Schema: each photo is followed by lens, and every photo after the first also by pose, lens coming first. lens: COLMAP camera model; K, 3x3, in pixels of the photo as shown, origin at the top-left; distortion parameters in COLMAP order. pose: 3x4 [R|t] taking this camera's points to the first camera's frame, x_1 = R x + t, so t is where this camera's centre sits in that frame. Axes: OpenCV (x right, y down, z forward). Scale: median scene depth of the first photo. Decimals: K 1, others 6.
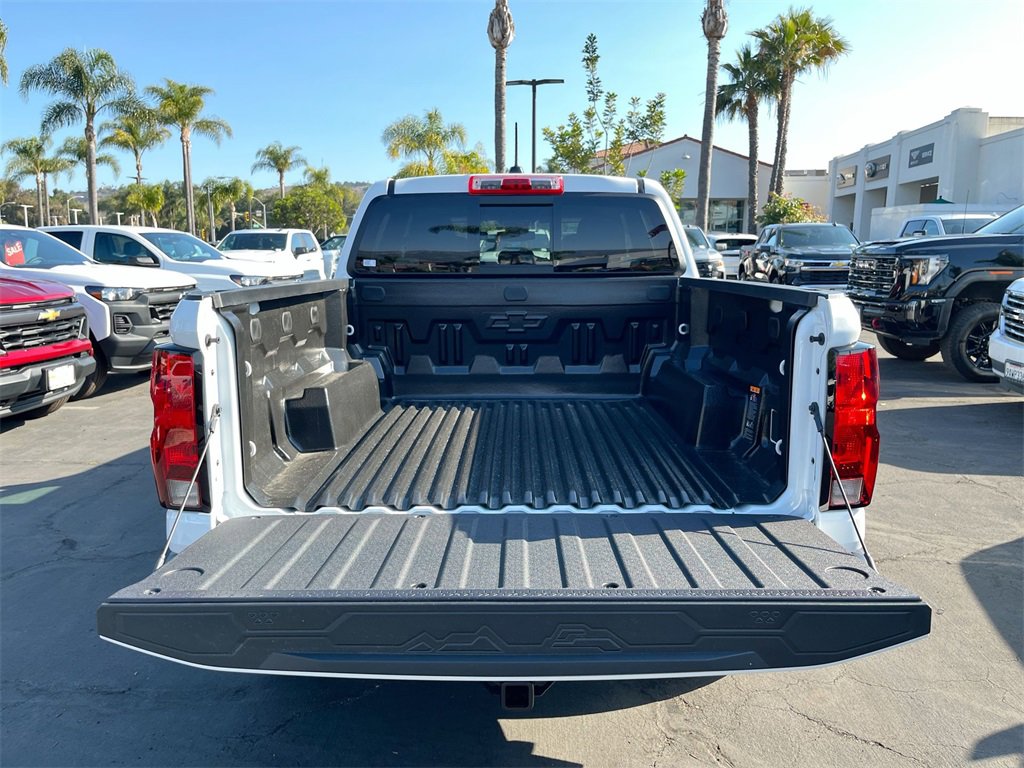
lens RADIAL K [[797.2, 0, 512.0], [0, 797.2, 384.0], [0, 0, 1]] dist [0.021738, -0.000520]
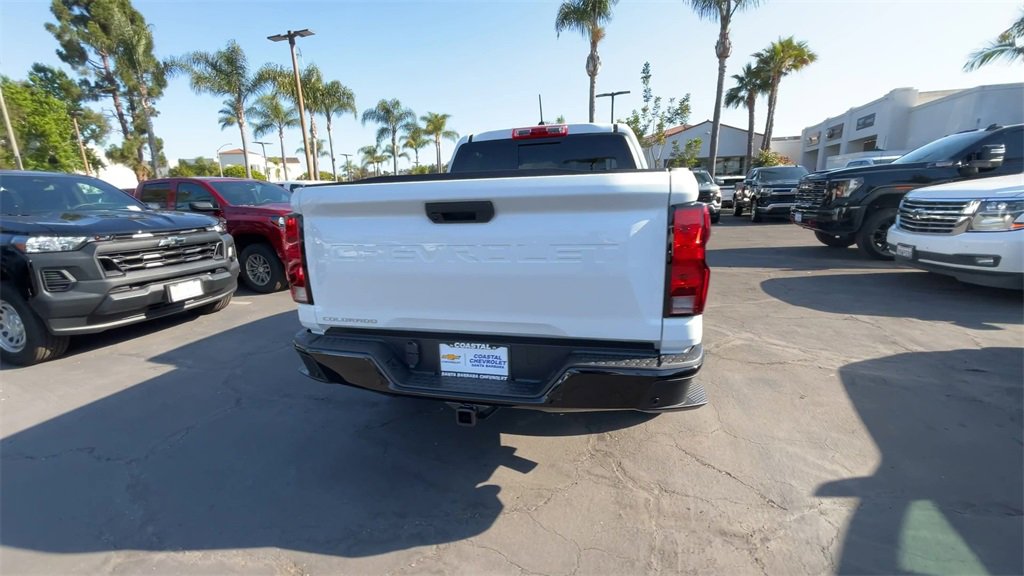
lens RADIAL K [[418.8, 0, 505.1], [0, 418.8, 290.2], [0, 0, 1]] dist [-0.002629, -0.000510]
pose [[0.971016, 0.023617, -0.237845, 0.028474], [-0.009979, 0.998244, 0.058382, 0.006784], [0.238806, -0.054316, 0.969547, 0.017229]]
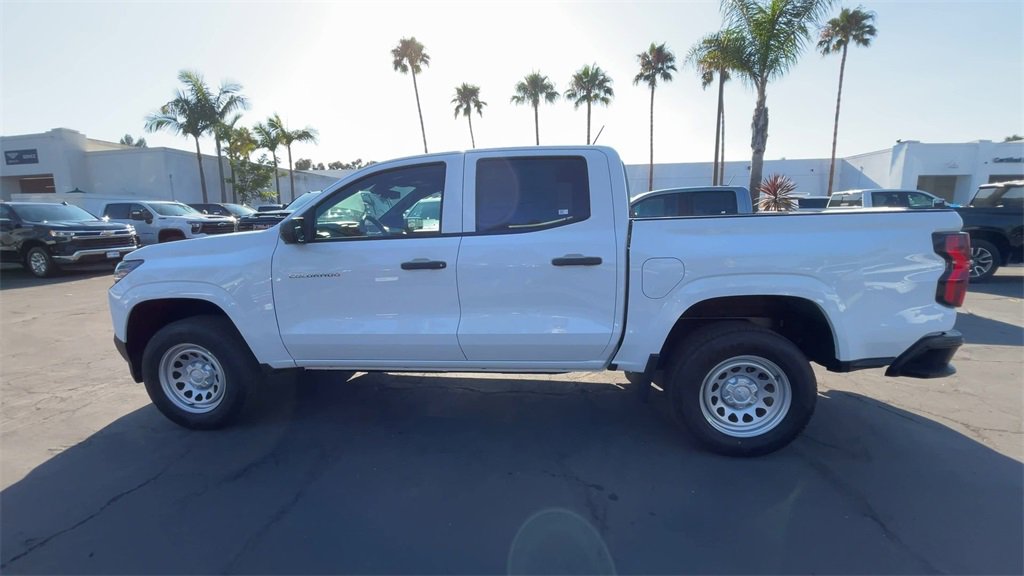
lens RADIAL K [[416.4, 0, 507.2], [0, 416.4, 285.8], [0, 0, 1]] dist [-0.001659, -0.000309]
pose [[0.083997, -0.156917, 0.984033, -0.165718], [0.185038, 0.972804, 0.139331, -0.026355], [-0.979135, 0.170380, 0.110748, 0.200535]]
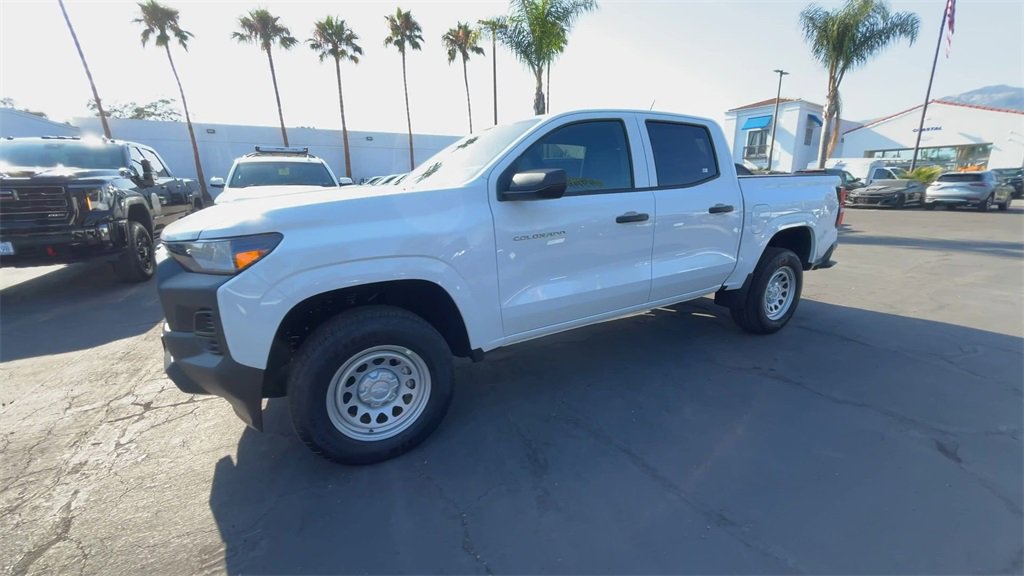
lens RADIAL K [[412.4, 0, 521.6], [0, 412.4, 289.1], [0, 0, 1]] dist [-0.003367, -0.000315]
pose [[-0.536330, -0.196476, 0.820821, -0.139585], [0.157734, 0.932060, 0.326167, -0.045357], [-0.829138, 0.304404, -0.468900, 0.325188]]
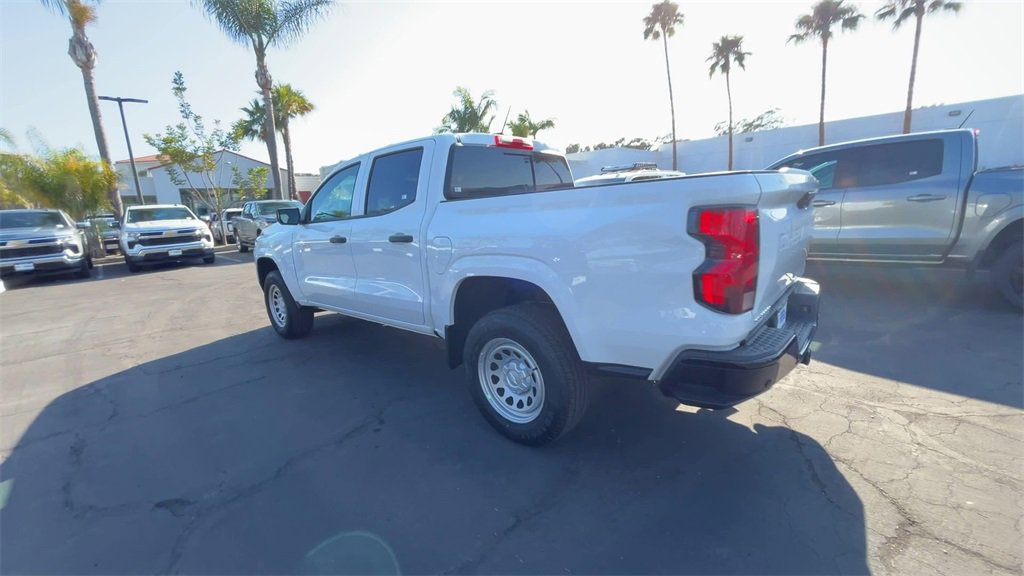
lens RADIAL K [[418.8, 0, 505.1], [0, 418.8, 290.2], [0, 0, 1]] dist [-0.002629, -0.000510]
pose [[0.653068, -0.179429, 0.735736, -0.133238], [0.179279, 0.980541, 0.079997, -0.002698], [-0.735773, 0.079659, 0.672527, 0.081992]]
